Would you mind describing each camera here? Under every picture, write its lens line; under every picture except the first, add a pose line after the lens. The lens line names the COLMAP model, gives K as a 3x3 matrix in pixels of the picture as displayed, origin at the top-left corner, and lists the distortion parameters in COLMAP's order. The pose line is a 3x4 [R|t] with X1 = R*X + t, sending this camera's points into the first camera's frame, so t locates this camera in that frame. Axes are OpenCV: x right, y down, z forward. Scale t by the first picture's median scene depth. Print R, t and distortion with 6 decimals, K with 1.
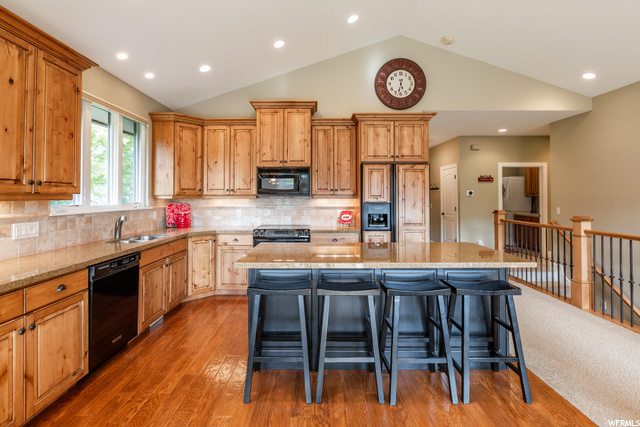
lens RADIAL K [[300.5, 0, 316.5], [0, 300.5, 191.7], [0, 0, 1]] dist [-0.004118, -0.000115]
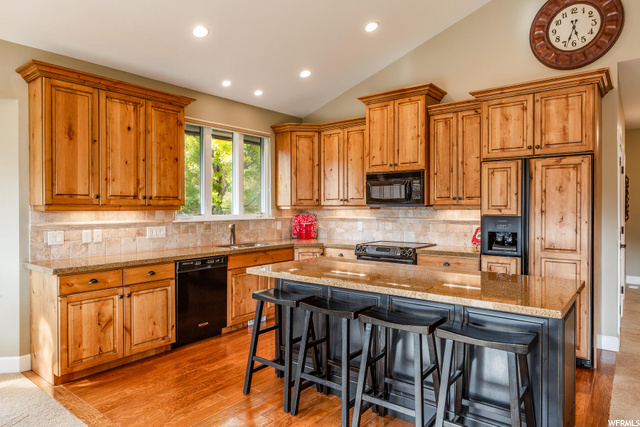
lens RADIAL K [[406.2, 0, 330.8], [0, 406.2, 208.6], [0, 0, 1]] dist [0.001790, 0.000538]
pose [[0.792789, 0.002110, -0.609493, 0.434002], [0.010971, 0.999783, 0.017731, -0.001645], [0.609398, -0.020744, 0.792593, 0.008782]]
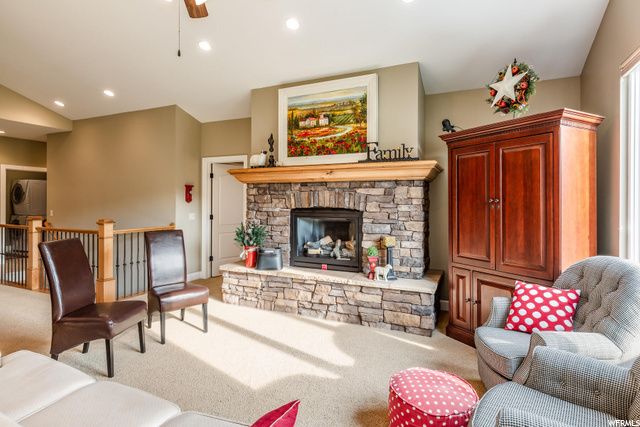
lens RADIAL K [[346.9, 0, 318.9], [0, 346.9, 199.9], [0, 0, 1]] dist [0.016447, 0.000120]
pose [[0.424975, 0.004999, 0.905191, 0.055039], [-0.019261, 0.999808, 0.003521, -0.013062], [-0.905000, -0.018931, 0.424990, -0.603053]]
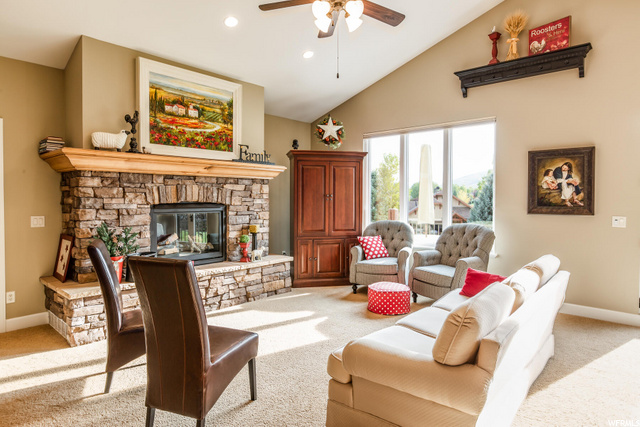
lens RADIAL K [[374.8, 0, 319.2], [0, 374.8, 204.6], [0, 0, 1]] dist [0.001952, -0.000006]
pose [[-0.750899, -0.016566, 0.660209, 0.012338], [-0.015250, 0.999854, 0.007745, 0.005086], [-0.660241, -0.004253, -0.751042, 0.380337]]
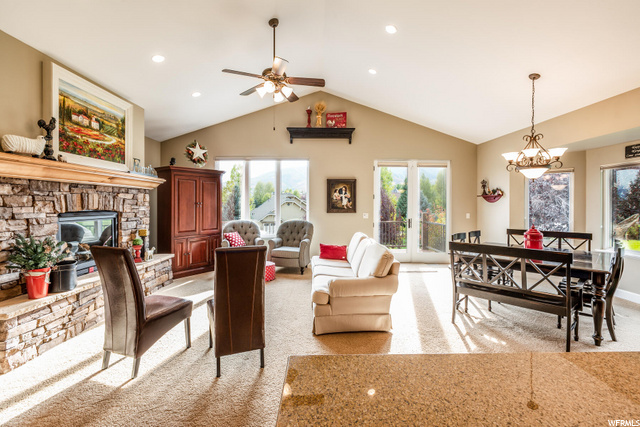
lens RADIAL K [[291.3, 0, 323.5], [0, 291.3, 205.7], [0, 0, 1]] dist [-0.001004, -0.000686]
pose [[-0.999439, 0.000130, -0.033505, 0.336051], [0.000491, 0.999942, -0.010756, 0.008401], [0.033502, -0.010767, -0.999381, 0.701894]]
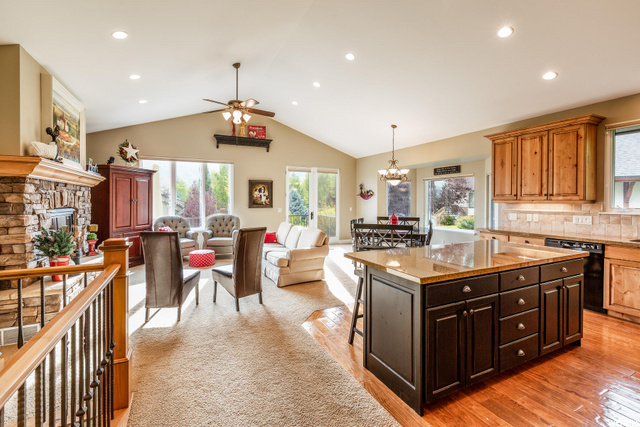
lens RADIAL K [[291.3, 0, 323.5], [0, 291.3, 205.7], [0, 0, 1]] dist [-0.001004, -0.000686]
pose [[-0.892470, 0.008936, -0.451019, 0.670931], [0.008678, 0.999959, 0.002640, 0.013154], [0.451024, -0.001558, -0.892510, 1.021633]]
